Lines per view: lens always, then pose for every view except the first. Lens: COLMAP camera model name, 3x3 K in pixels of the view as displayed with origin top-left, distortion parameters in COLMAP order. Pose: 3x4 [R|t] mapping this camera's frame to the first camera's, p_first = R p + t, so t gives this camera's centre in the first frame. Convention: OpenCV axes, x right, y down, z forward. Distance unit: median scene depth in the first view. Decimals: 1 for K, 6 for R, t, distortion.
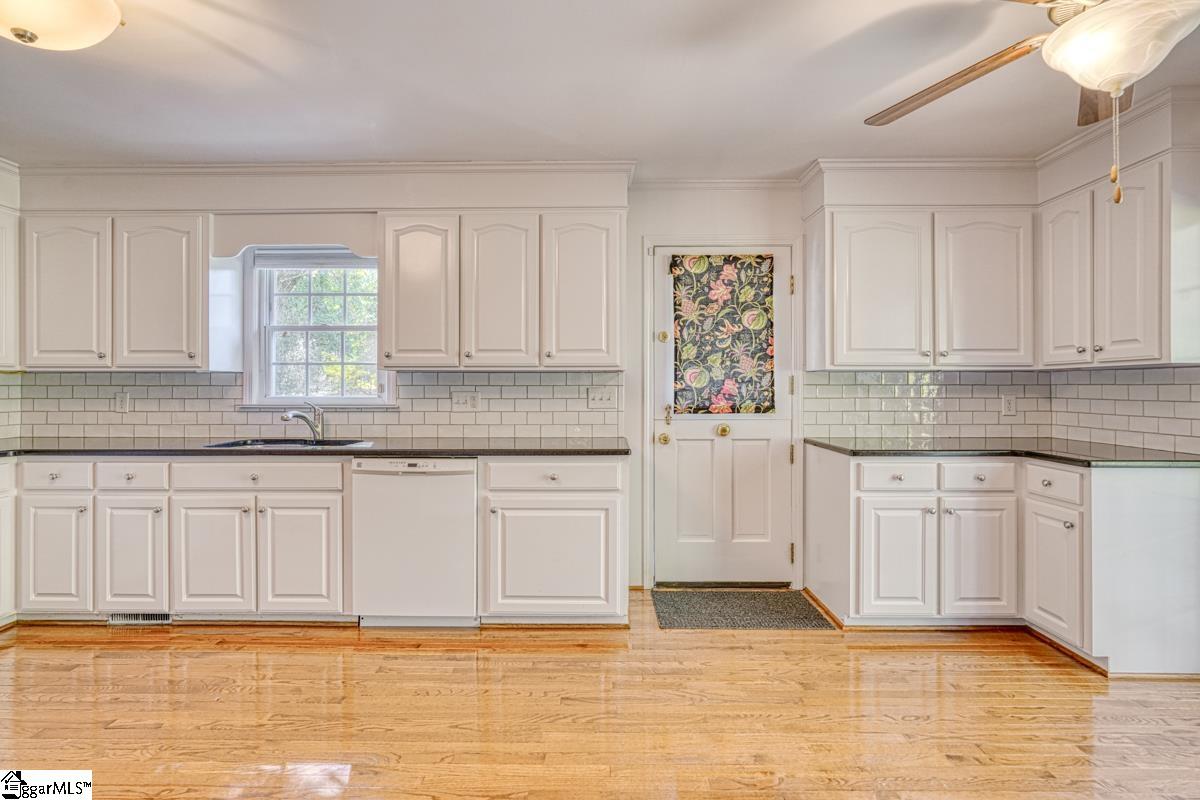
lens RADIAL K [[574.8, 0, 600.7], [0, 574.8, 387.8], [0, 0, 1]] dist [-0.005339, 0.003299]
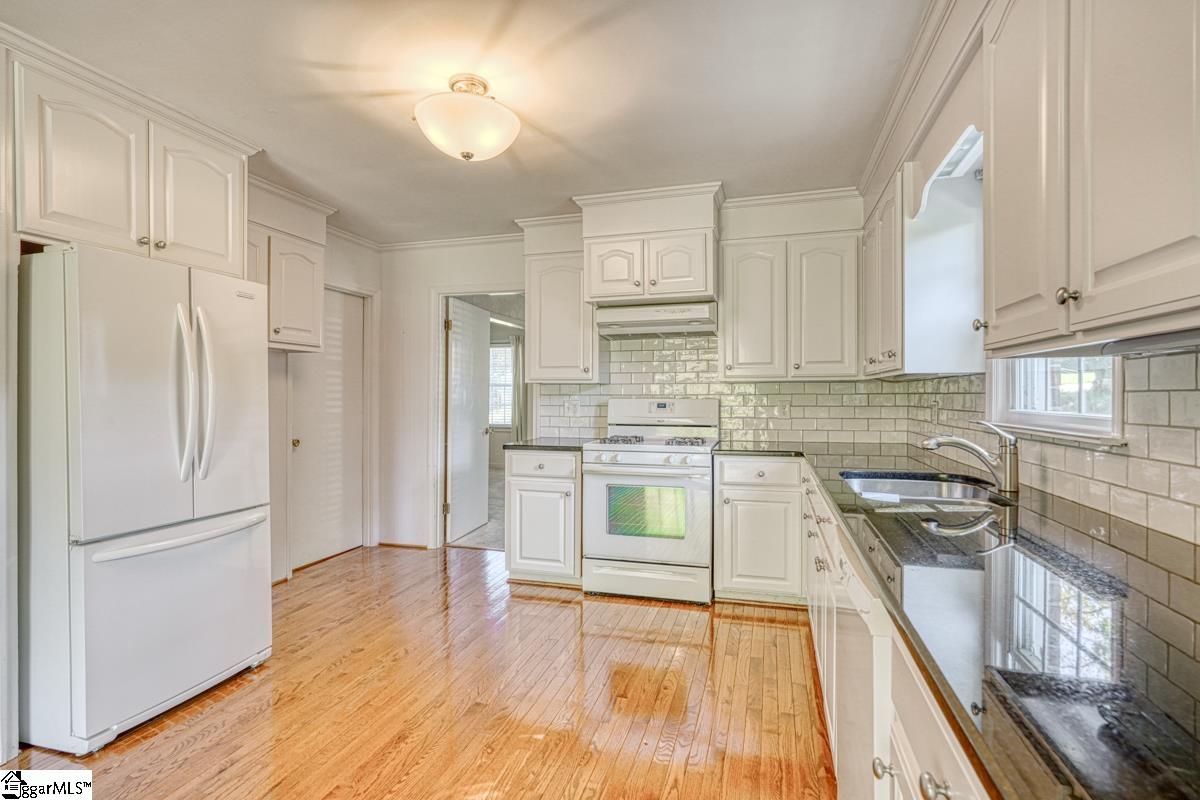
lens RADIAL K [[574.8, 0, 603.2], [0, 574.8, 400.6], [0, 0, 1]] dist [-0.005339, 0.003299]
pose [[-0.262155, 0.007401, -0.964997, 0.144662], [0.002481, 0.999972, 0.006995, -0.001367], [0.965023, -0.000561, -0.262166, 0.777415]]
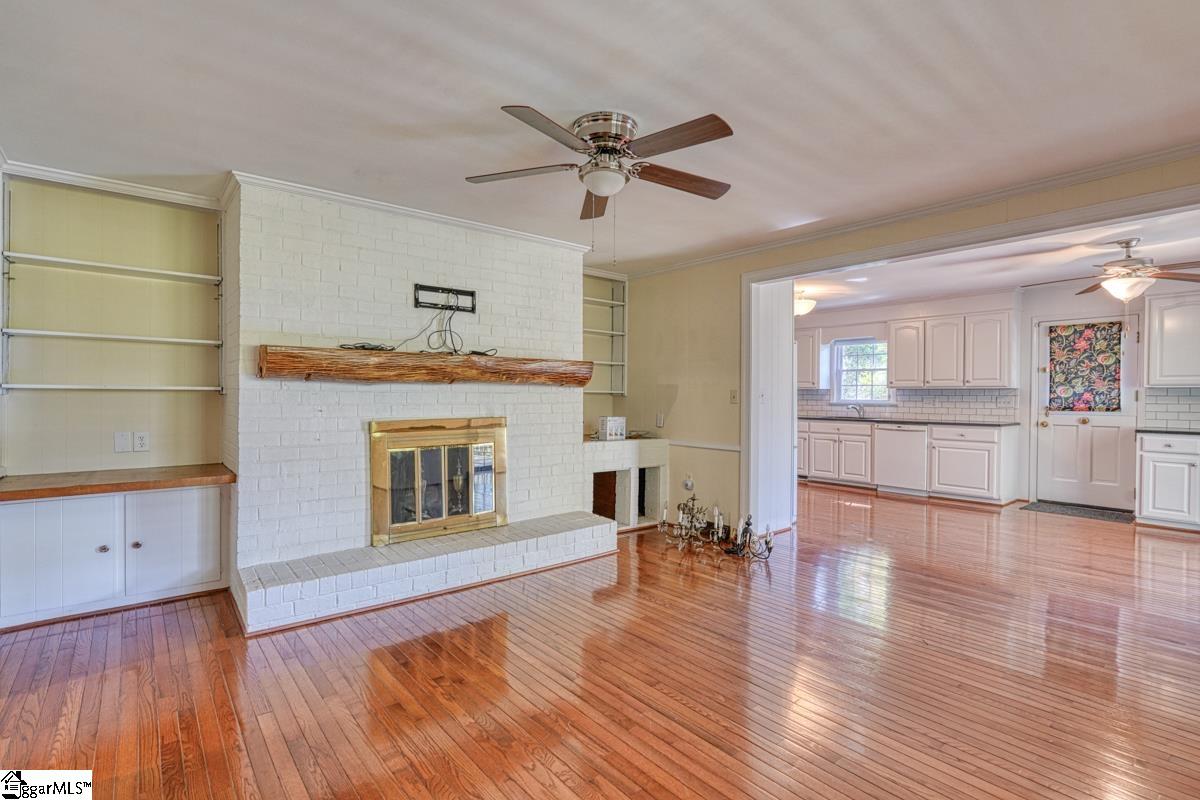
lens RADIAL K [[574.8, 0, 592.7], [0, 574.8, 402.6], [0, 0, 1]] dist [-0.005339, 0.003299]
pose [[0.638104, 0.014731, -0.769810, 0.622506], [-0.002597, 0.999852, 0.016980, -0.009682], [0.769946, -0.008836, 0.638048, -1.359724]]
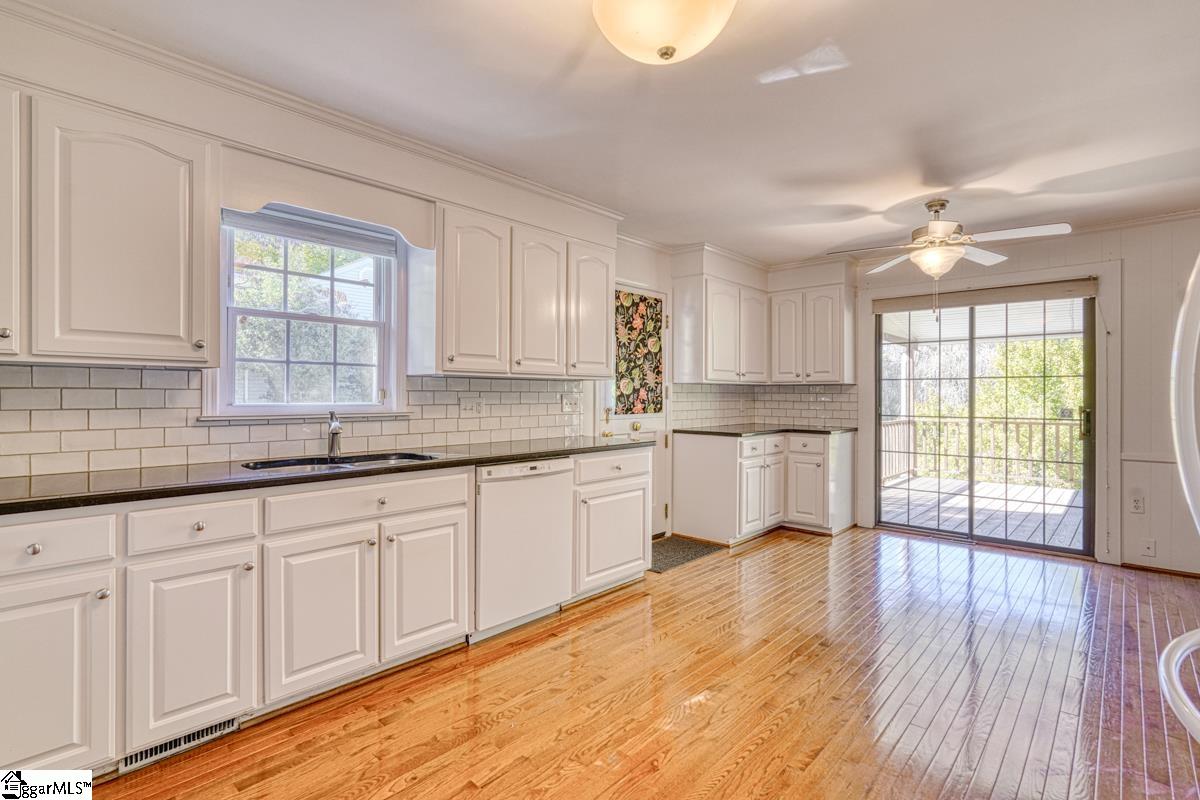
lens RADIAL K [[574.8, 0, 598.6], [0, 574.8, 395.9], [0, 0, 1]] dist [-0.005339, 0.003299]
pose [[0.668070, 0.000986, 0.744098, -0.844258], [-0.004362, 0.999987, 0.002591, 0.000737], [-0.744086, -0.004977, 0.668065, 0.179208]]
